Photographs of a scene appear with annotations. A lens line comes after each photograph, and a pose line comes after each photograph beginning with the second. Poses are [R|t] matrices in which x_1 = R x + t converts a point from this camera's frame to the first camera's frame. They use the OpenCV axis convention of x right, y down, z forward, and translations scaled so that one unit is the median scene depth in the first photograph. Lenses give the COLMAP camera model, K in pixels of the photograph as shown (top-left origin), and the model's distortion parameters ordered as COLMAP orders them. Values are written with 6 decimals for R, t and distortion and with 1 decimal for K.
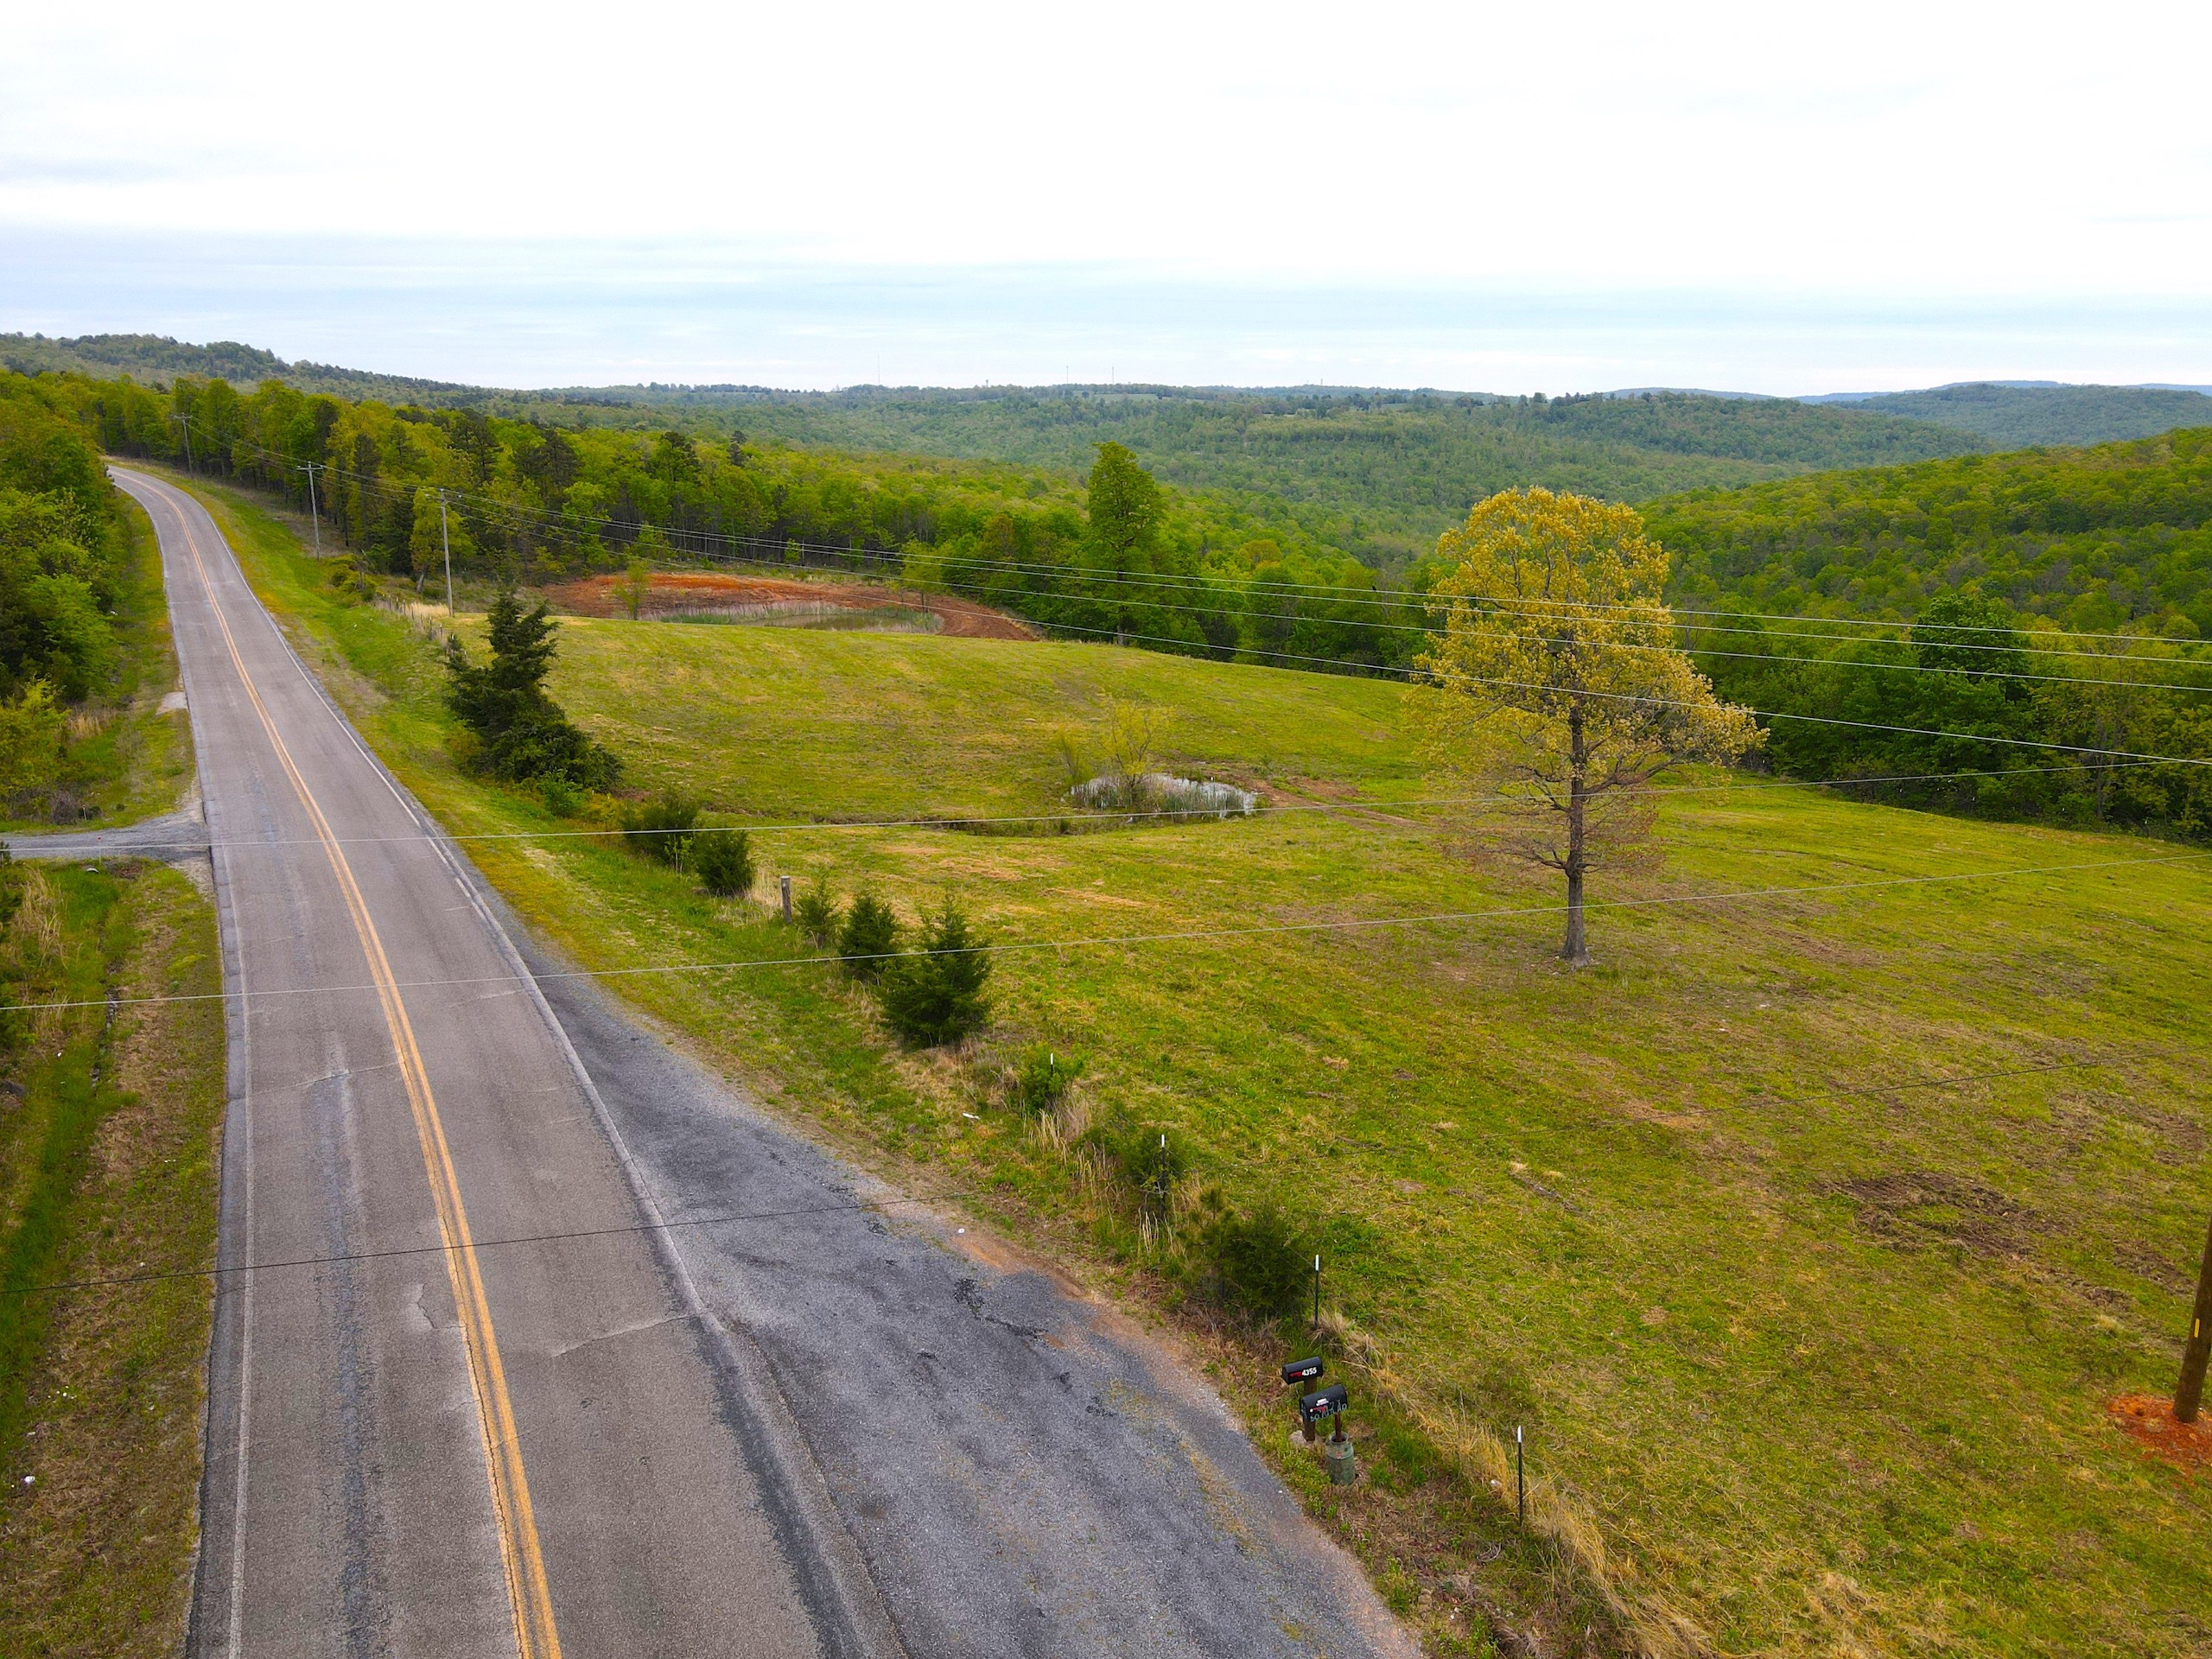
lens RADIAL K [[1627.1, 0, 1104.1], [0, 1627.1, 836.9], [0, 0, 1]] dist [-0.008271, 0.040376]
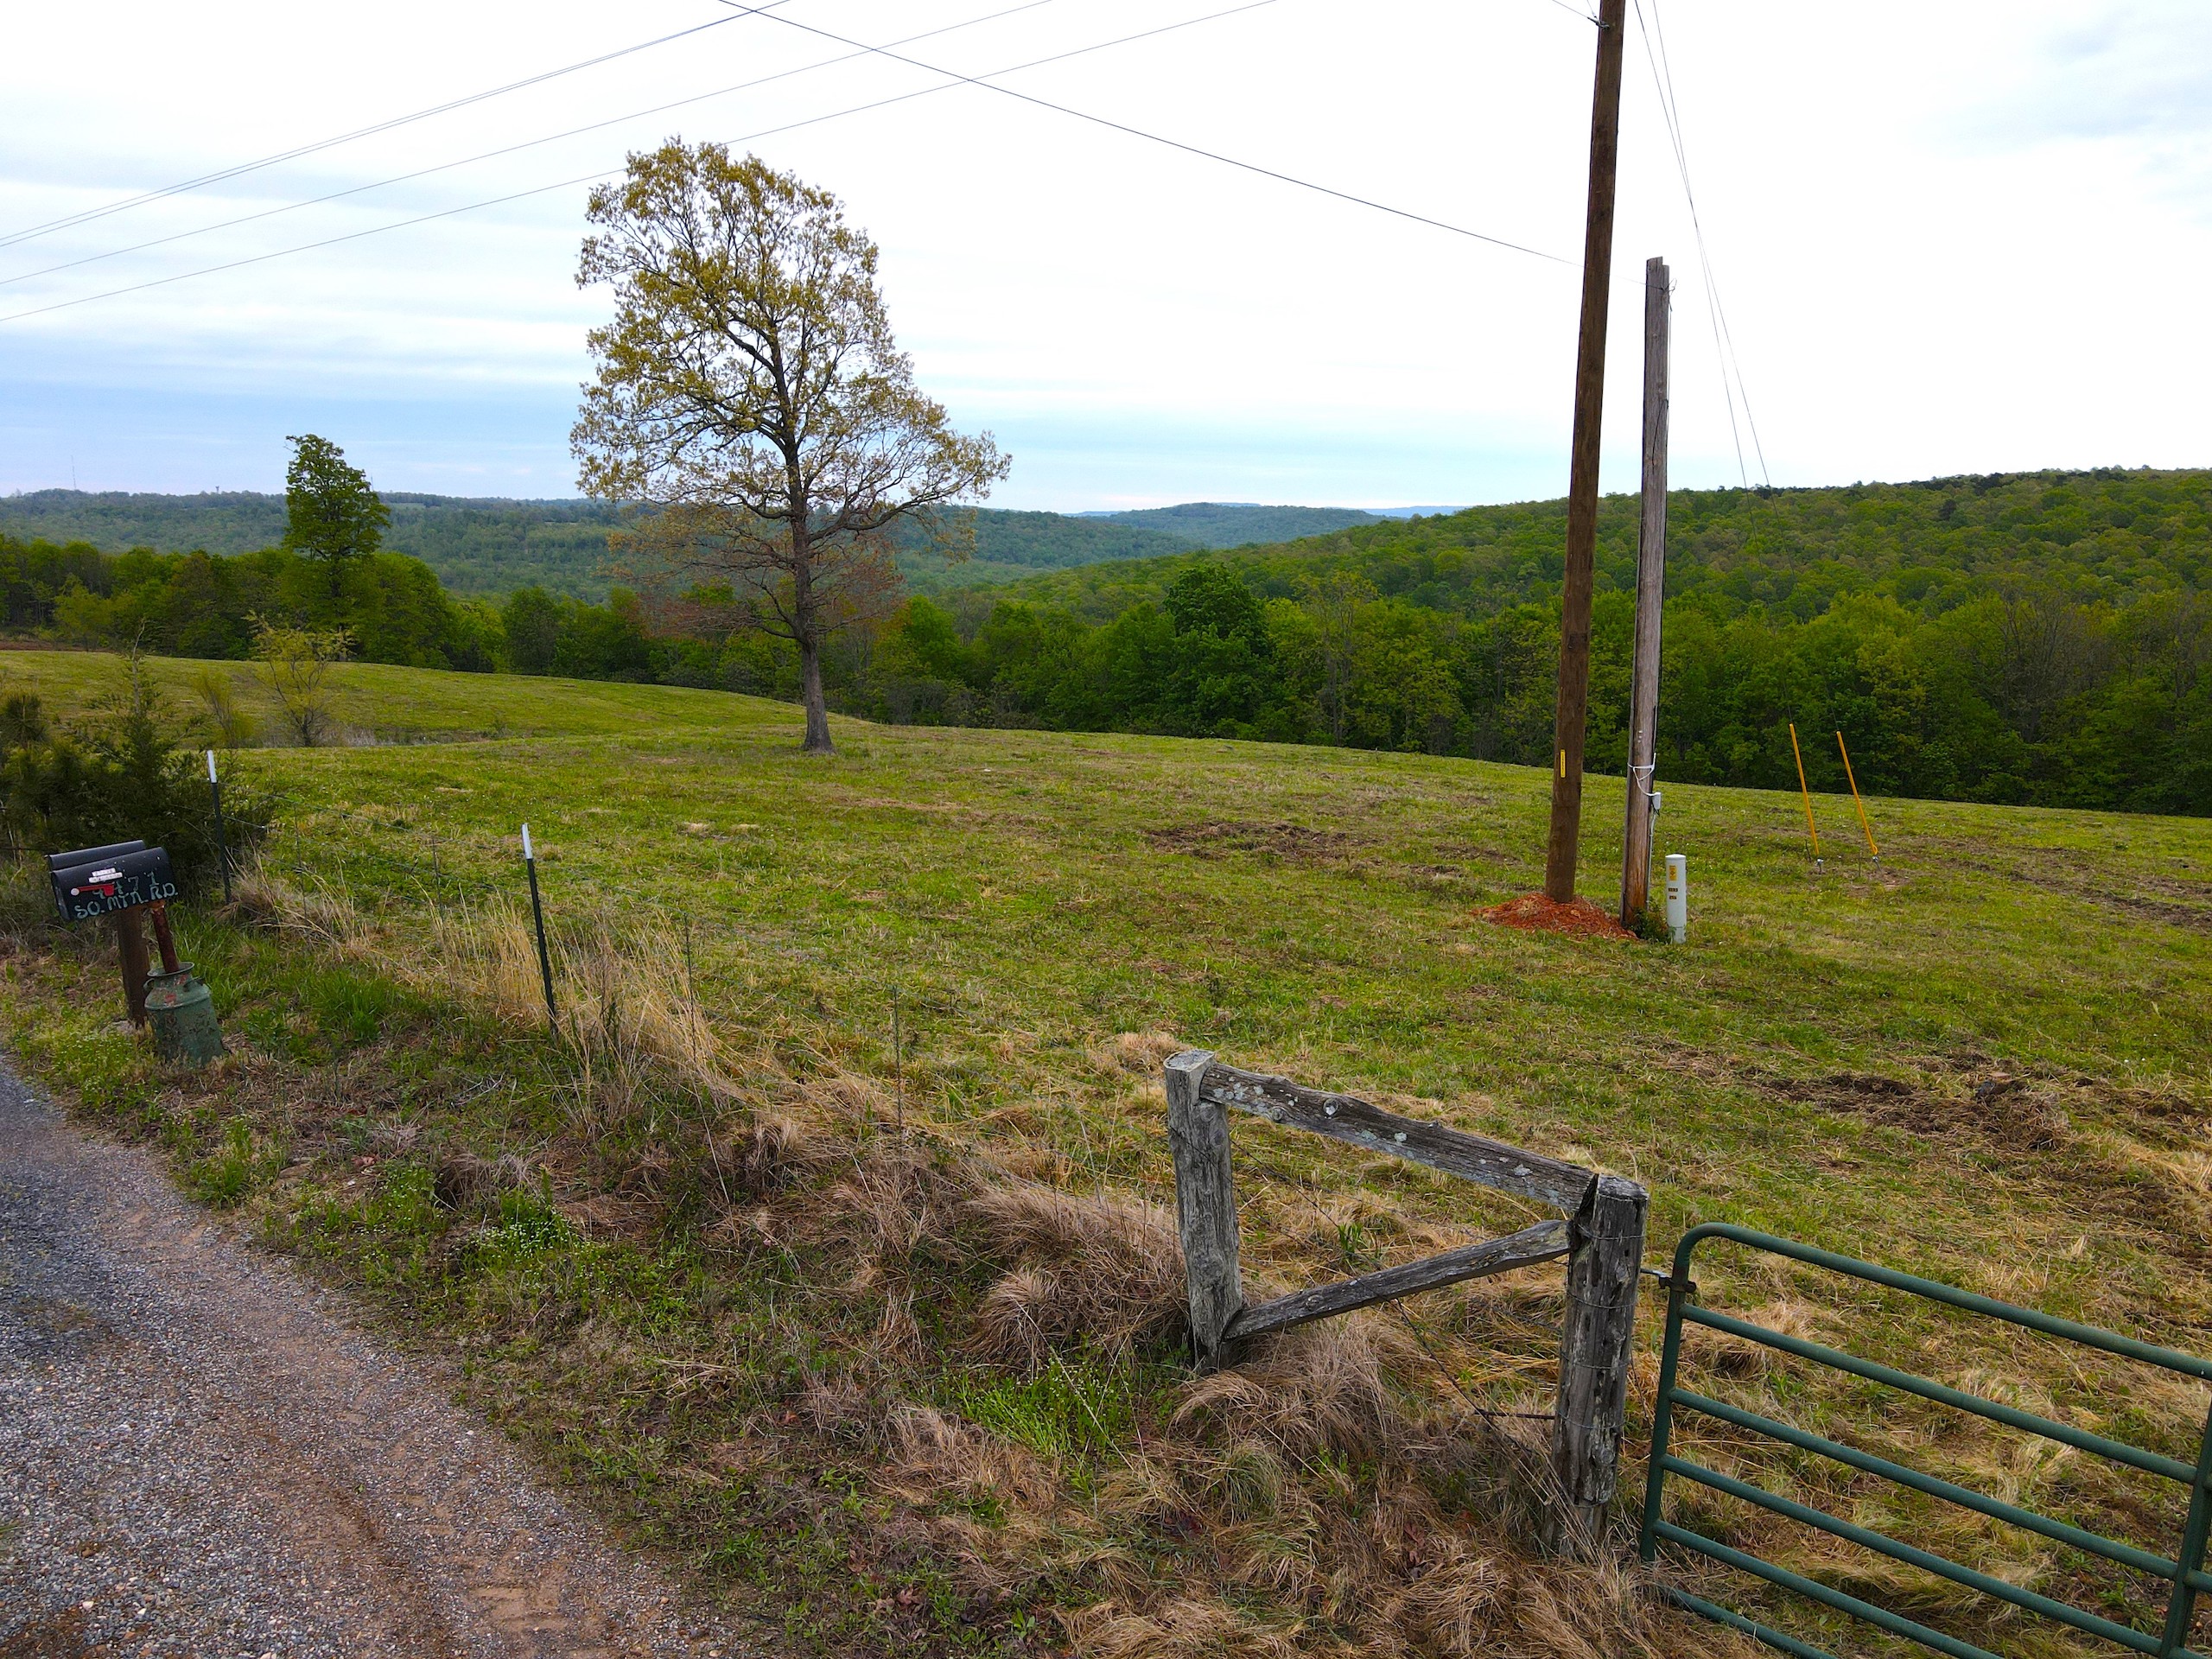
lens RADIAL K [[1627.1, 0, 1104.1], [0, 1627.1, 836.9], [0, 0, 1]] dist [-0.008271, 0.040376]
pose [[0.913662, -0.073198, 0.399829, 0.041326], [0.100317, 0.993831, -0.047293, 0.076609], [-0.393900, 0.083319, 0.915369, 0.092179]]
